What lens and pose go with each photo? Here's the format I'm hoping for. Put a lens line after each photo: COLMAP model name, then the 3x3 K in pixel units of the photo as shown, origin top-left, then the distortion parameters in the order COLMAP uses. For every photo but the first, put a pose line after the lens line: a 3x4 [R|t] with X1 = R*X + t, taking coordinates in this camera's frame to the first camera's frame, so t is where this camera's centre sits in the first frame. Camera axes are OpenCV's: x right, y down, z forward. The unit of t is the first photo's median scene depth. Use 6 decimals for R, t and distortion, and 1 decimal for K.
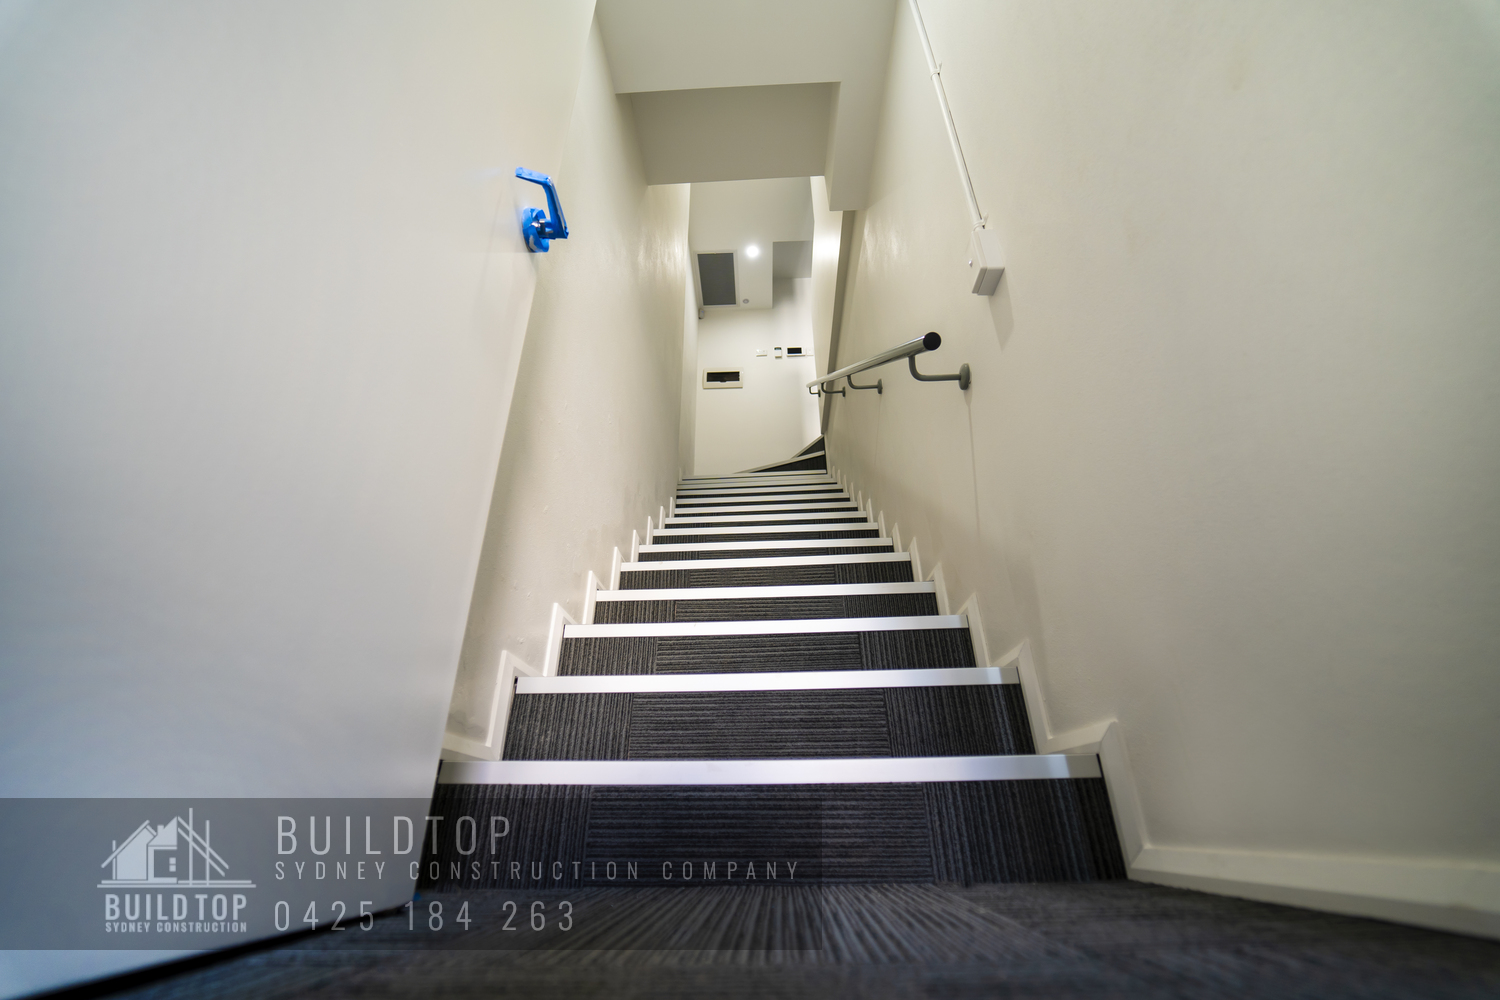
lens RADIAL K [[603.6, 0, 685.9], [0, 603.6, 496.2], [0, 0, 1]] dist [0.001020, -0.000022]
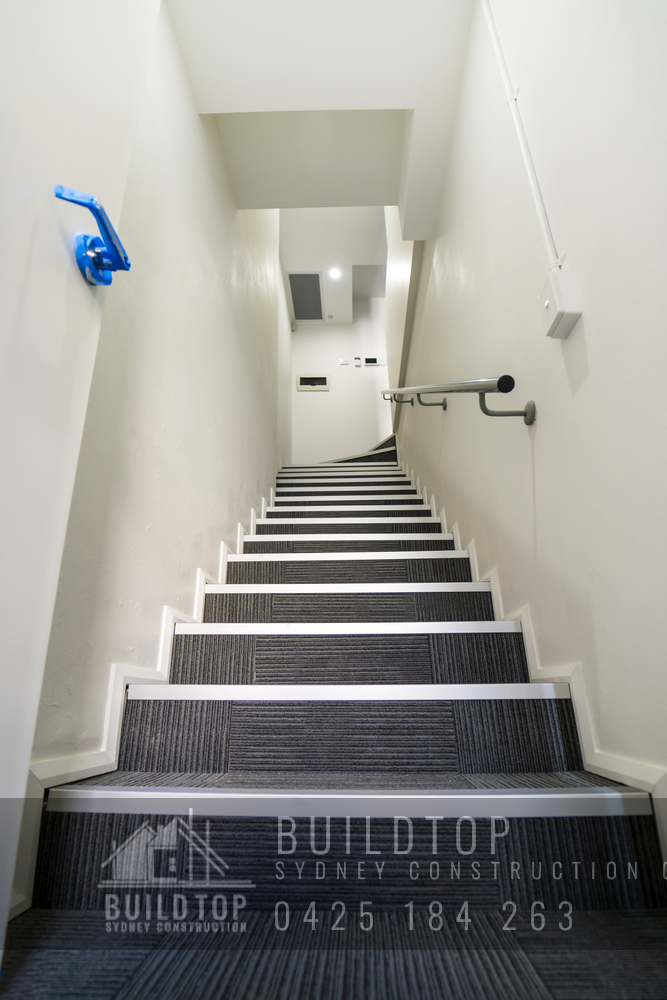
lens RADIAL K [[415.0, 0, 333.5], [0, 415.0, 500.0], [0, 0, 1]] dist [-0.002131, -0.007376]
pose [[0.995767, -0.029298, 0.087119, 0.043330], [0.017265, 0.990587, 0.135793, -0.140261], [-0.090278, -0.133714, 0.986899, 0.264887]]
